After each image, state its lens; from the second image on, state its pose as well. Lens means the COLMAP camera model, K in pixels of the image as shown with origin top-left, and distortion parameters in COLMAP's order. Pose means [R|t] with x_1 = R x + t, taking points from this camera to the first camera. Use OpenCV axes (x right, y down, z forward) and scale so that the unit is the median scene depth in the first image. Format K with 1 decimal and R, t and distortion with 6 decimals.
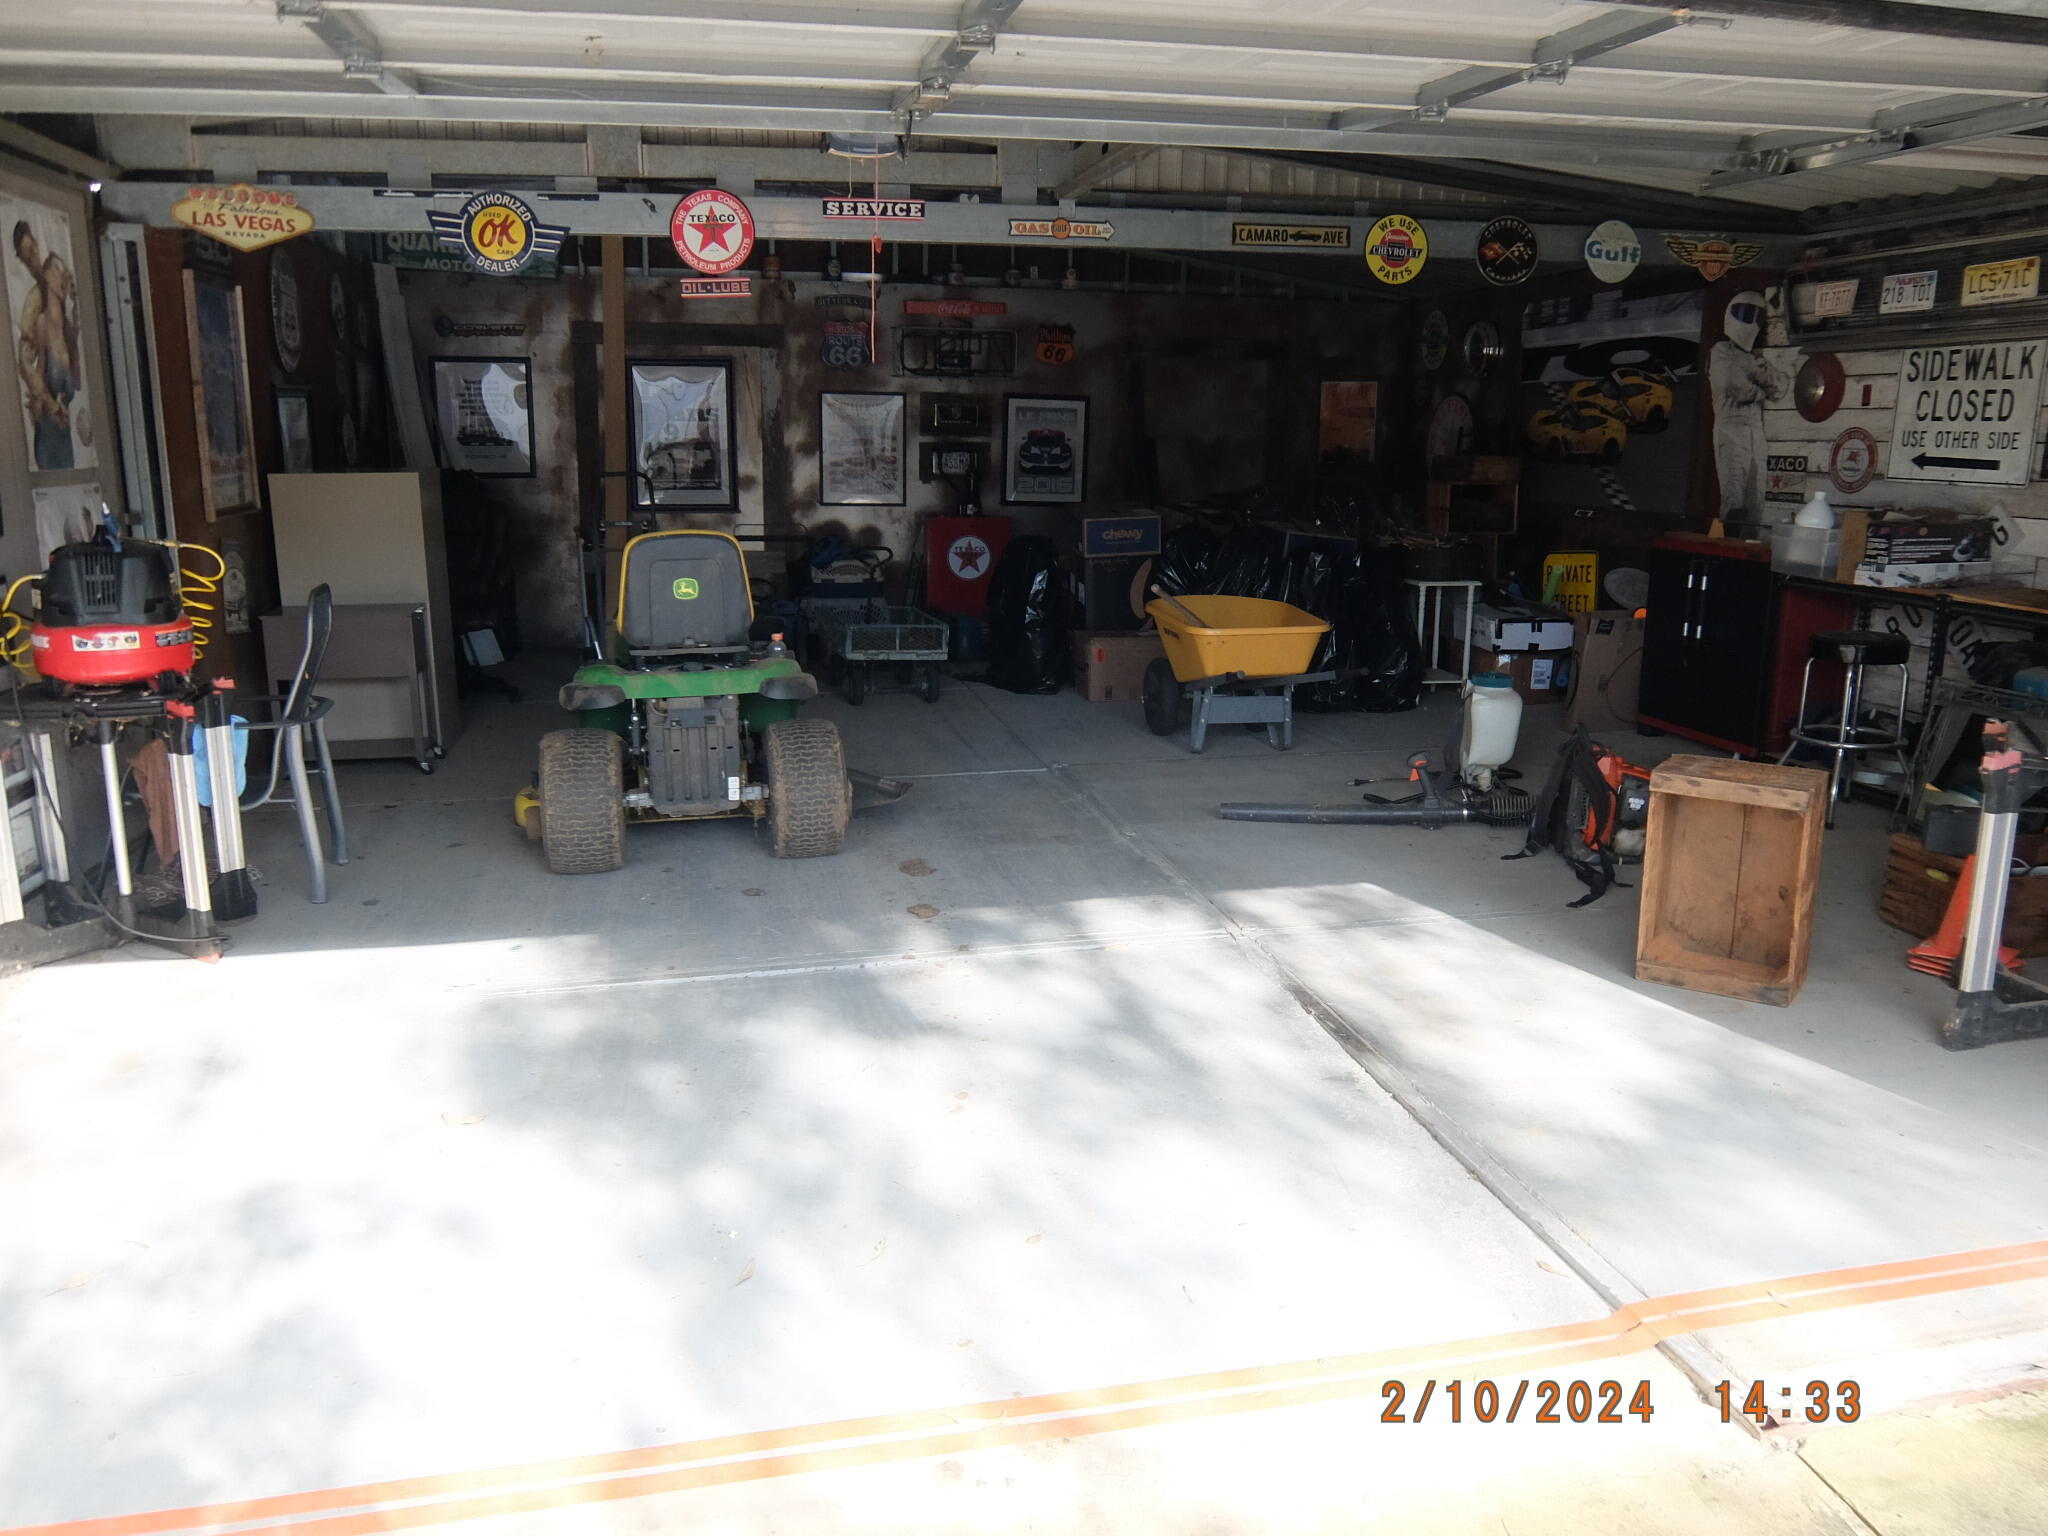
lens RADIAL K [[1533.3, 0, 1024.0], [0, 1533.3, 768.0], [0, 0, 1]] dist [-0.051547, -0.001176]
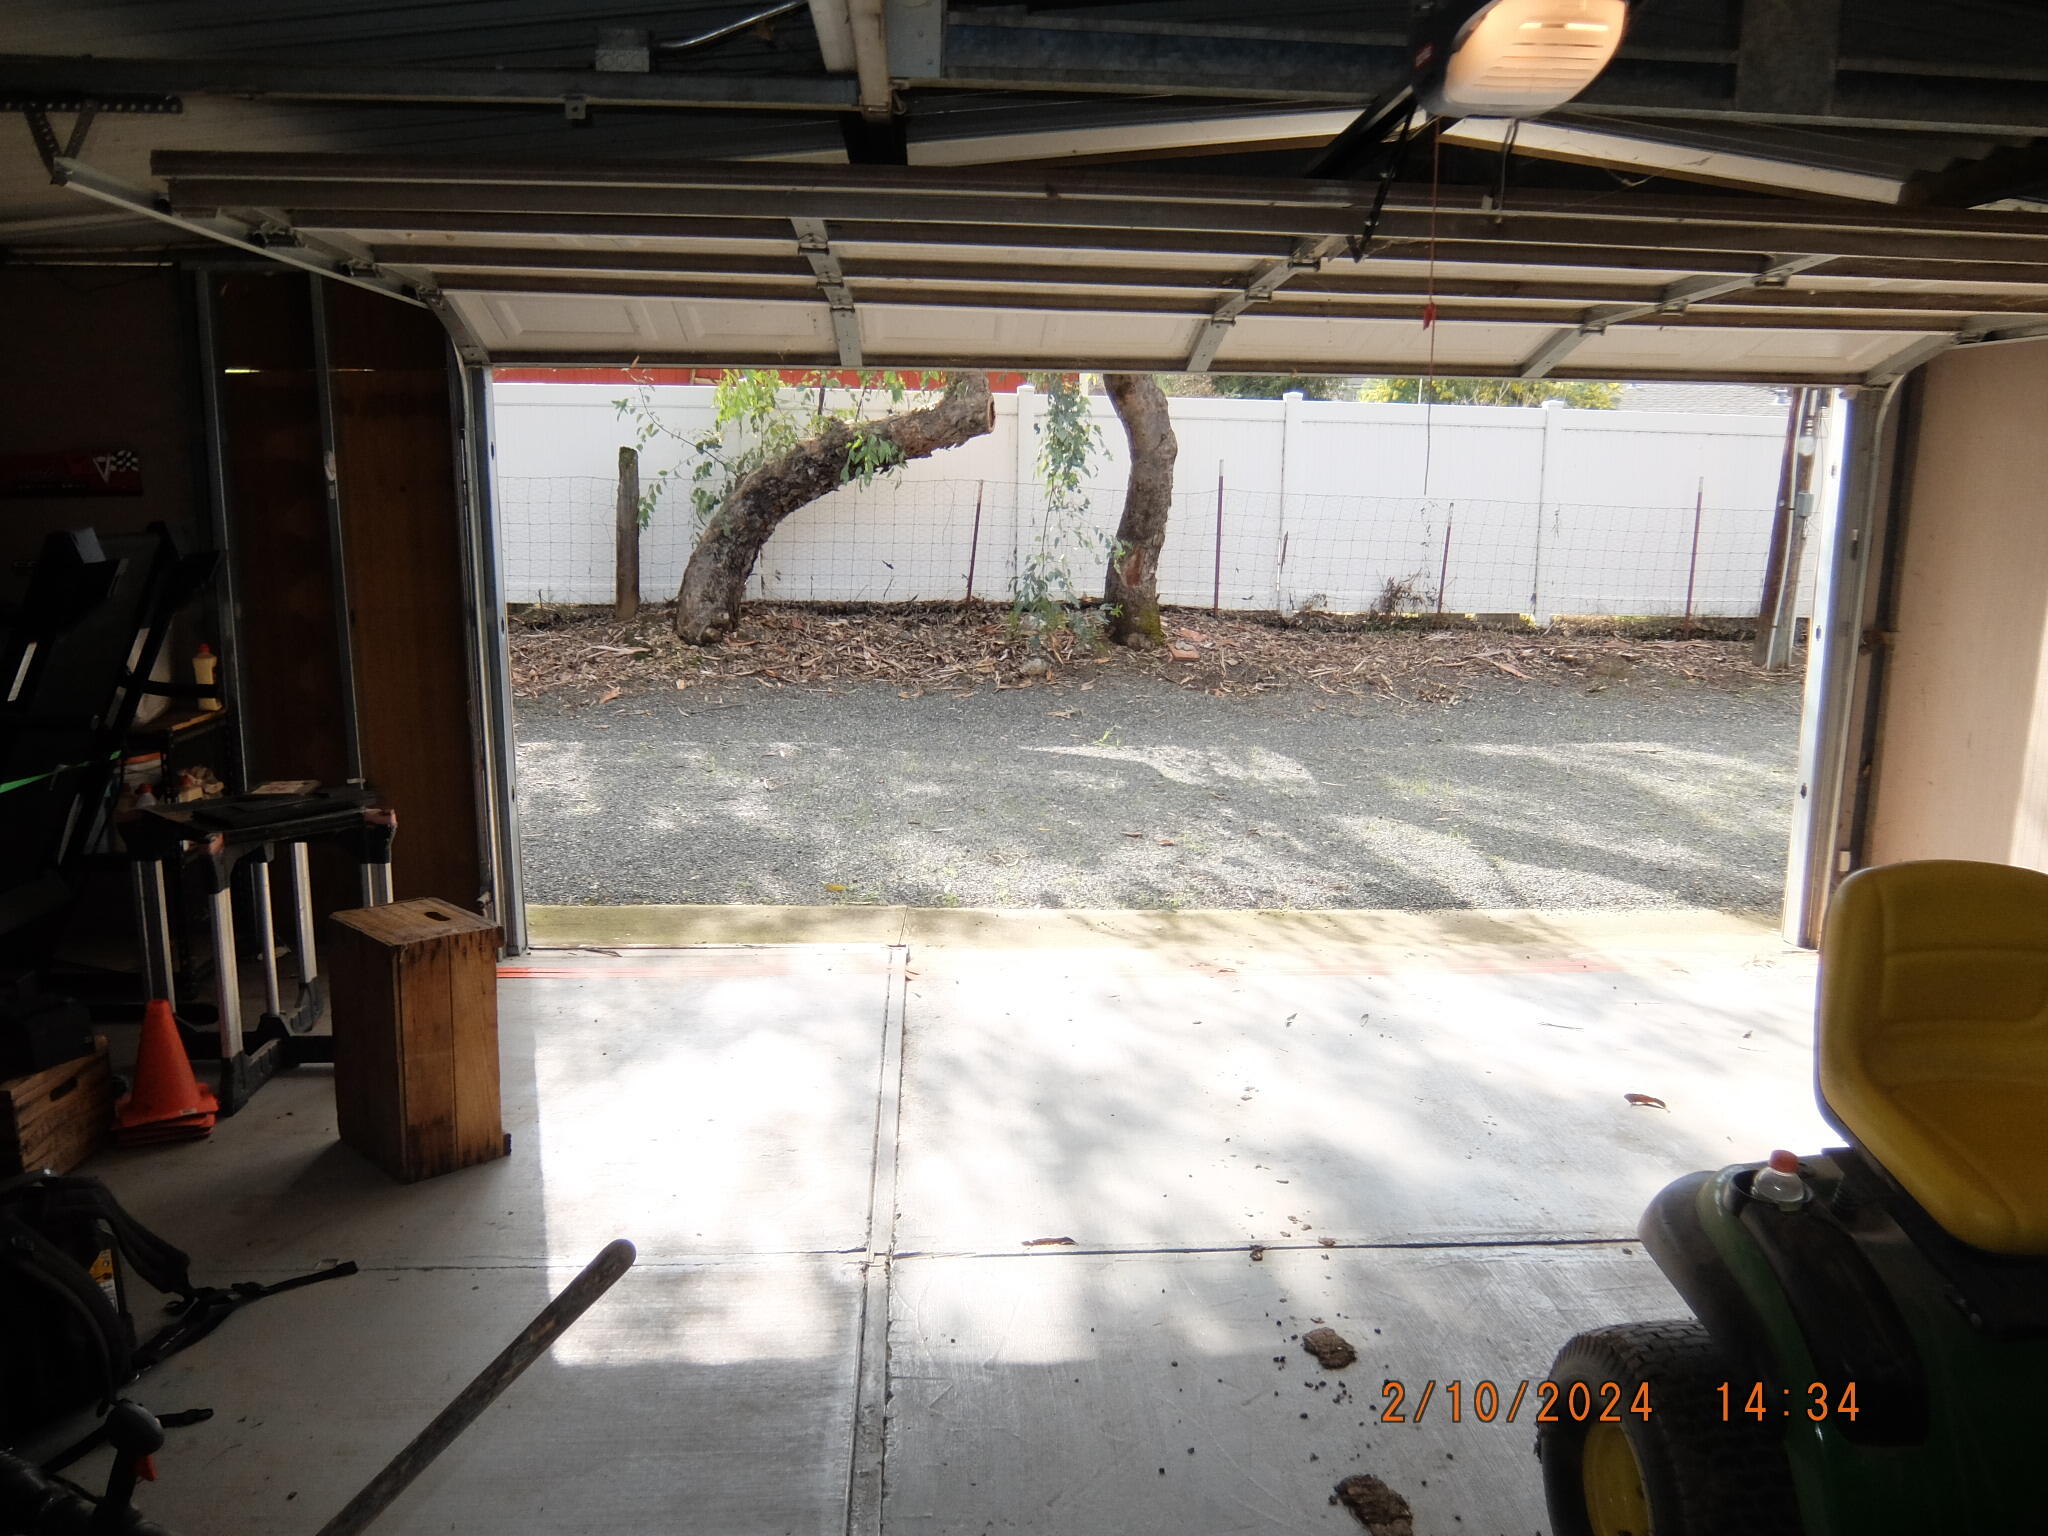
lens RADIAL K [[1533.3, 0, 1024.0], [0, 1533.3, 768.0], [0, 0, 1]] dist [-0.051547, -0.001176]
pose [[-0.989345, -0.023237, 0.143724, -0.036844], [0.033101, 0.925427, 0.377477, -0.468190], [-0.141777, 0.378212, -0.914798, 1.930469]]
